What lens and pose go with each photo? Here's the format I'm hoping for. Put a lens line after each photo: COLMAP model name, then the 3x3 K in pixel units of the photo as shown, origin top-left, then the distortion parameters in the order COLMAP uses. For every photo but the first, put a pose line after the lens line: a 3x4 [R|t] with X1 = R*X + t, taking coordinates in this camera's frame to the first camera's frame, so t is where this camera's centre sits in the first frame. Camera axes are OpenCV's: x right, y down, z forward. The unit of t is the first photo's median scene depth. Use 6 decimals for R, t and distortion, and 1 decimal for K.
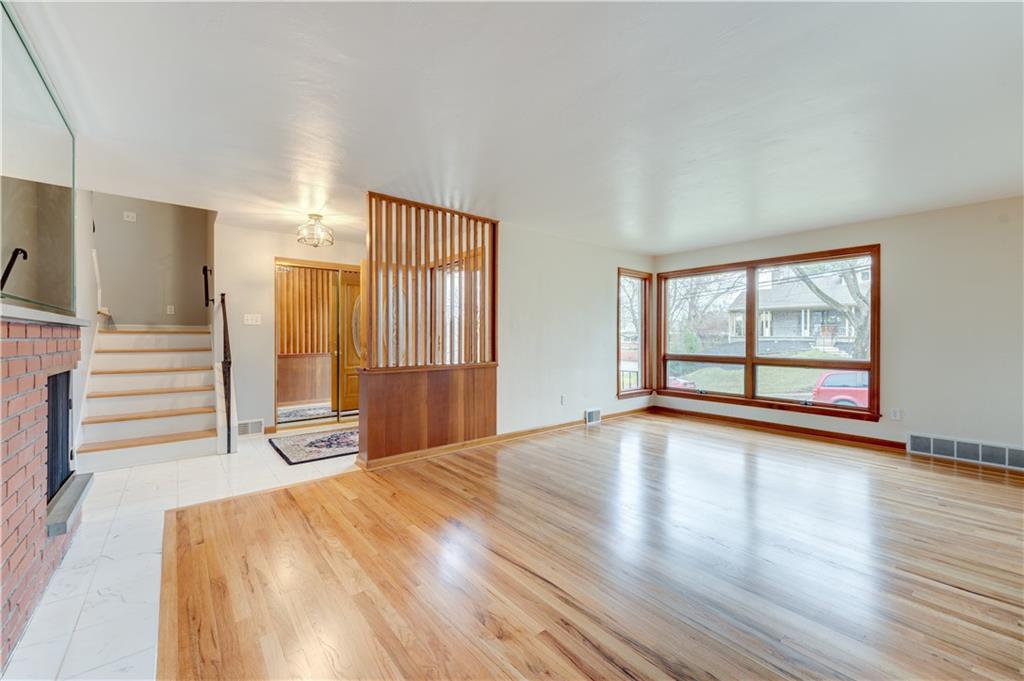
lens RADIAL K [[407.4, 0, 514.4], [0, 407.4, 338.7], [0, 0, 1]] dist [0.018547, 0.000046]
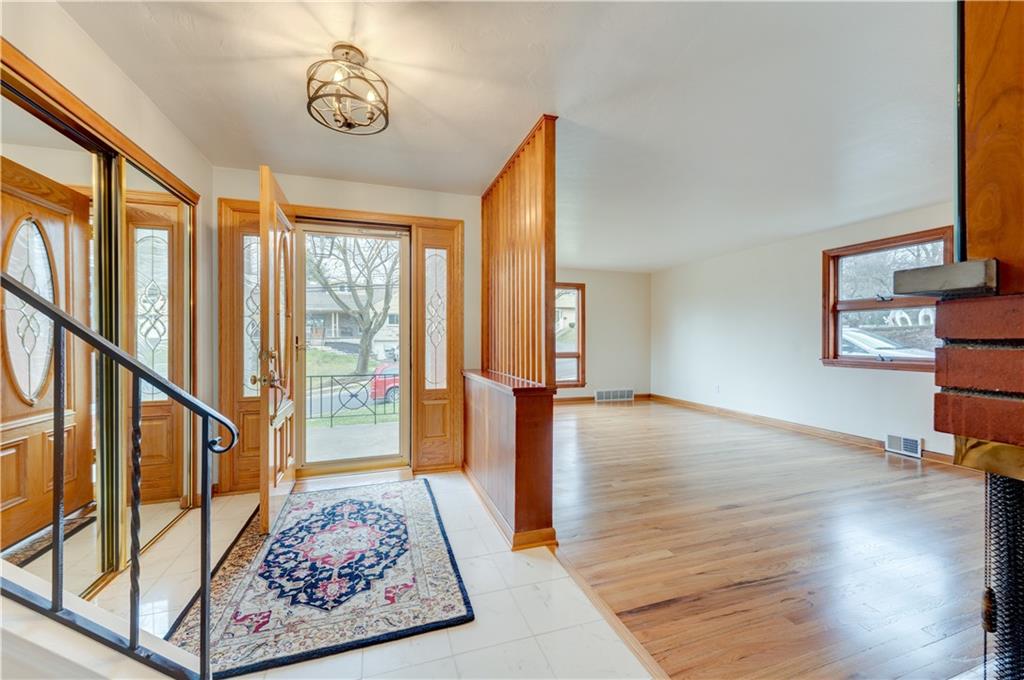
lens RADIAL K [[407.4, 0, 514.4], [0, 407.4, 338.2], [0, 0, 1]] dist [0.018547, 0.000046]
pose [[0.347540, 0.000711, 0.937665, -0.855407], [0.001358, 0.999998, -0.001261, -0.001469], [-0.937664, 0.001712, 0.347538, 0.717241]]
